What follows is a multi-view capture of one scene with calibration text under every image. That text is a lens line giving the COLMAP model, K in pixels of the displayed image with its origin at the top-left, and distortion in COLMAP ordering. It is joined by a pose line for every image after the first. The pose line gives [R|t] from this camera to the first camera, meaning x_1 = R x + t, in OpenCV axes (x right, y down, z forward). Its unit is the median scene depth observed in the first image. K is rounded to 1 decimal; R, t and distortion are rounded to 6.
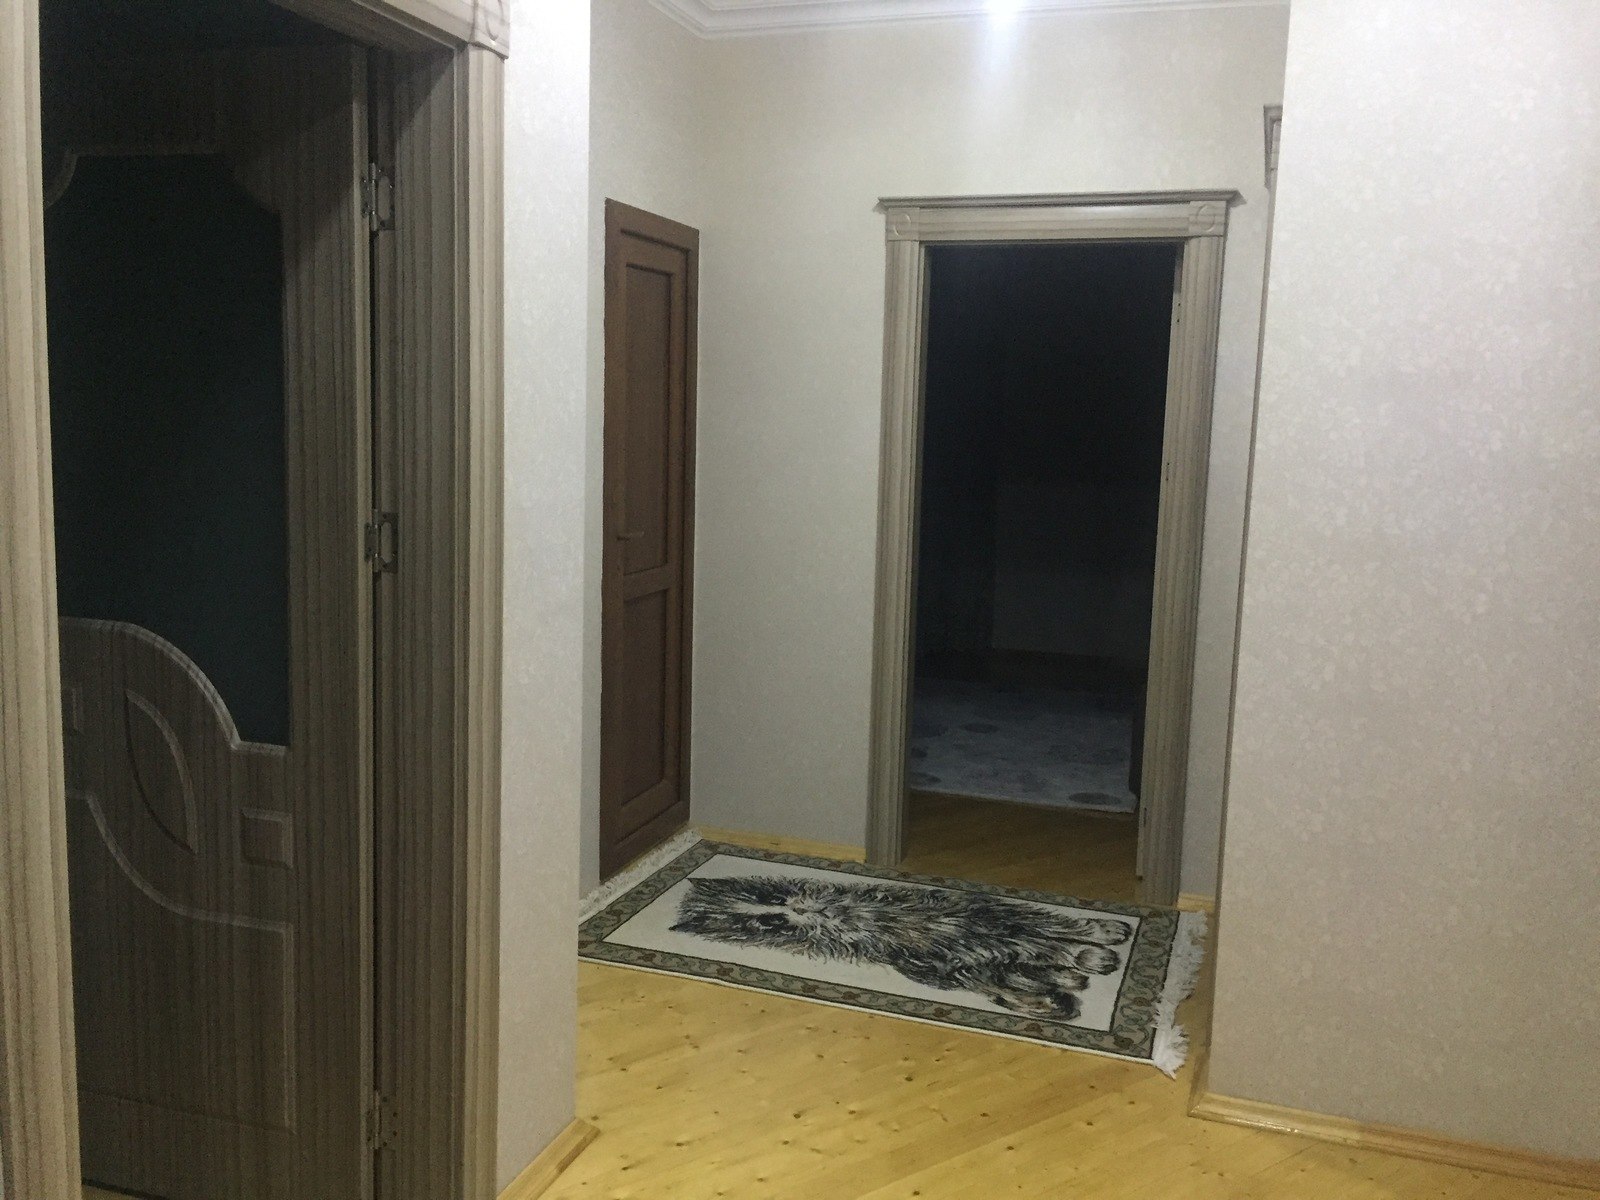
lens RADIAL K [[1365.3, 0, 800.0], [0, 1365.3, 600.0], [0, 0, 1]] dist [0.080814, -0.108488]
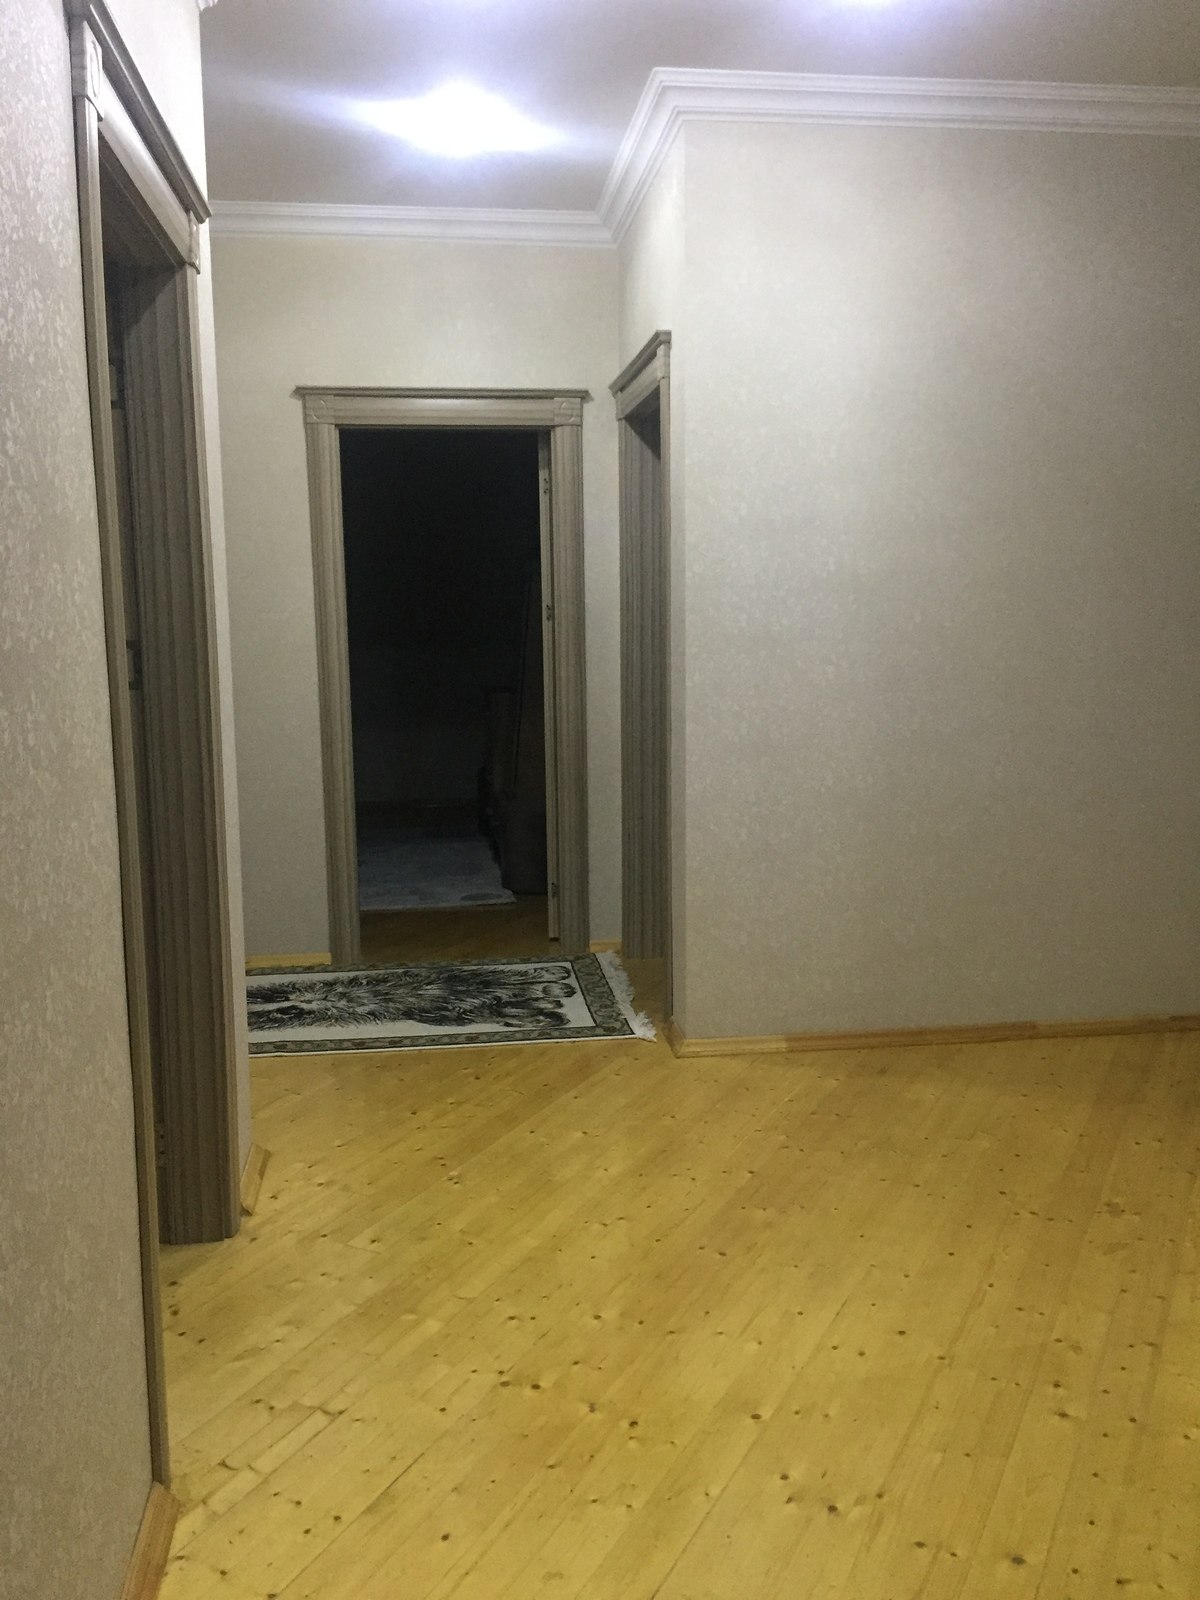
lens RADIAL K [[1365.3, 0, 600.0], [0, 1365.3, 800.0], [0, 0, 1]] dist [0.080814, -0.108488]
pose [[0.897228, -0.104530, 0.429017, -0.268502], [0.101102, 0.994398, 0.030844, 0.048049], [-0.429838, 0.015700, 0.902769, -0.166015]]
